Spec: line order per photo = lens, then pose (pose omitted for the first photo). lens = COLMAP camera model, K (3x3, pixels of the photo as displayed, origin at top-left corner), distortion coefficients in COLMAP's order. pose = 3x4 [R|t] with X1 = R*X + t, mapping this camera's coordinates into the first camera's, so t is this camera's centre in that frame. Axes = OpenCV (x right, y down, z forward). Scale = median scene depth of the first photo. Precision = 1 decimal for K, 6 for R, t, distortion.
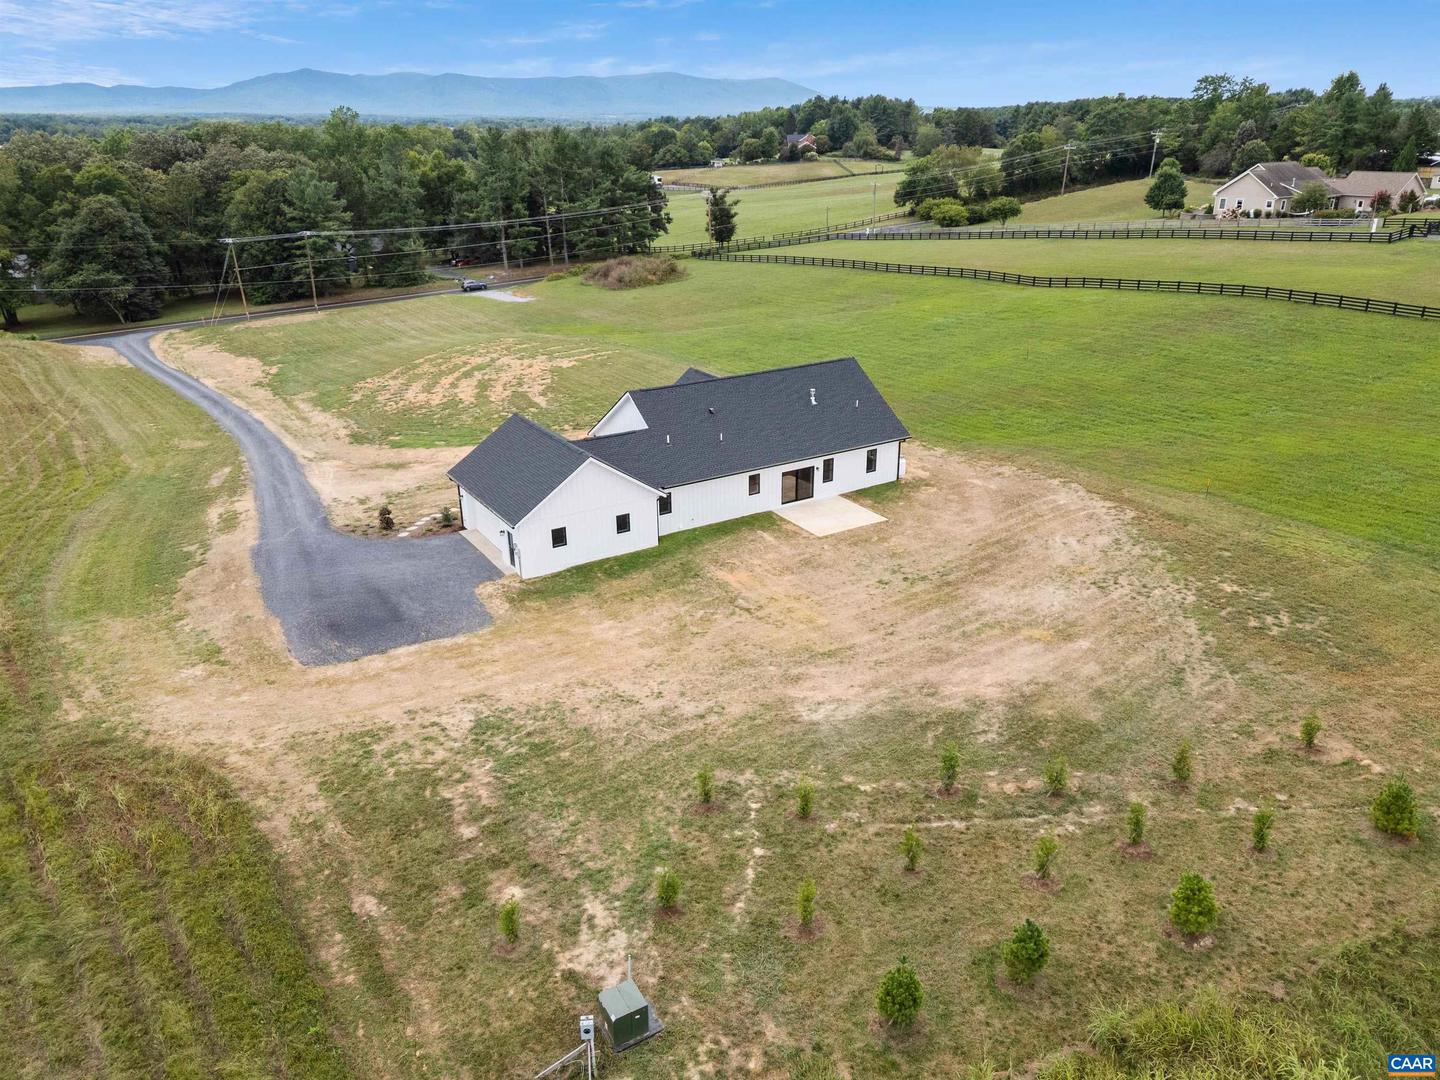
lens RADIAL K [[1029.8, 0, 719.5], [0, 1029.8, 544.5], [0, 0, 1]] dist [0.066953, -0.057335]
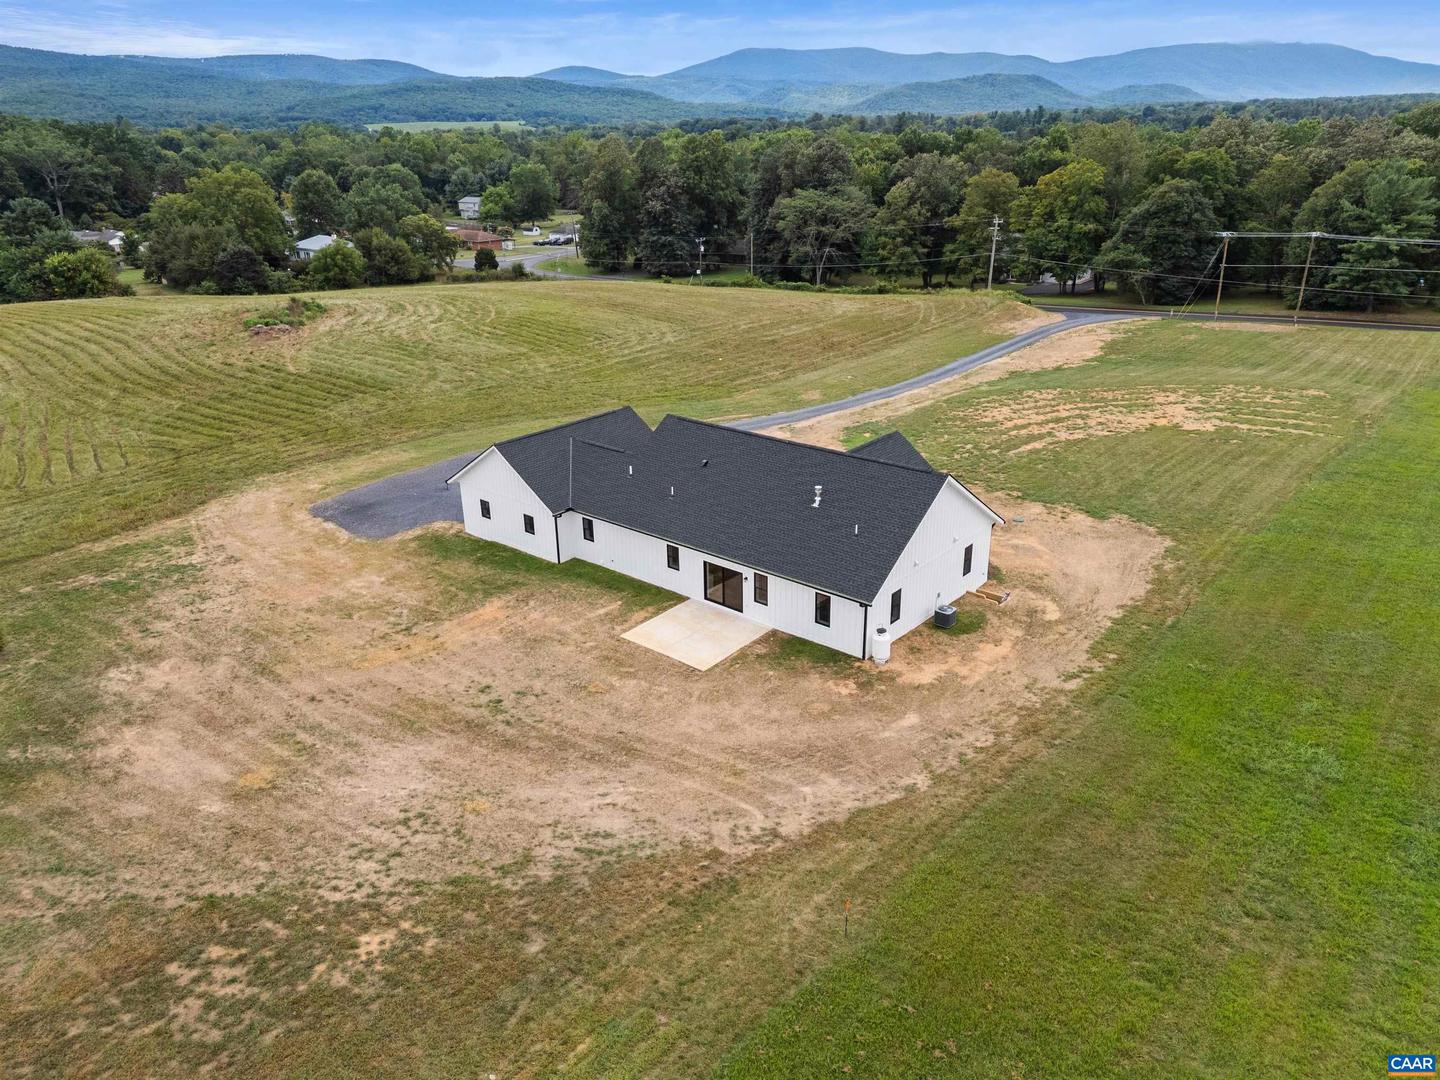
lens RADIAL K [[1029.8, 0, 719.6], [0, 1029.8, 532.5], [0, 0, 1]] dist [0.066953, -0.057335]
pose [[0.305172, 0.356378, -0.883099, 0.802214], [-0.348824, 0.904717, 0.244559, -0.304881], [0.886110, 0.233414, 0.400408, 0.724901]]
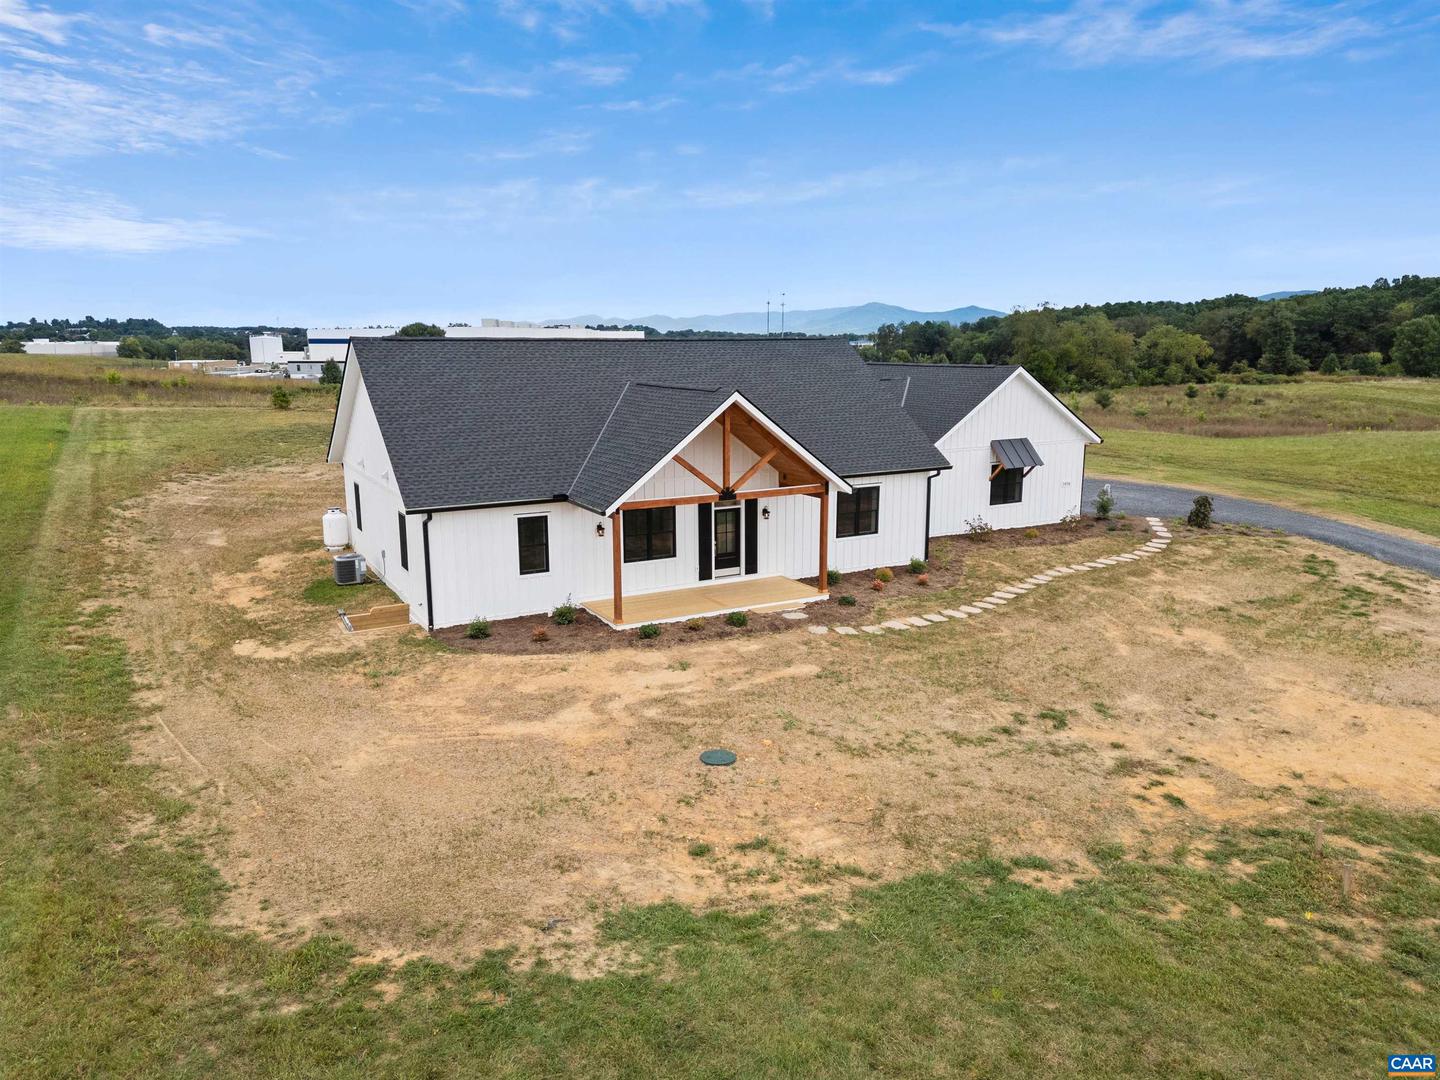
lens RADIAL K [[1029.8, 0, 717.0], [0, 1029.8, 538.8], [0, 0, 1]] dist [0.066953, -0.057335]
pose [[-0.998310, 0.001071, 0.058103, -0.052319], [0.032884, 0.834775, 0.549609, -0.402290], [-0.047914, 0.550591, -0.833399, 1.640663]]
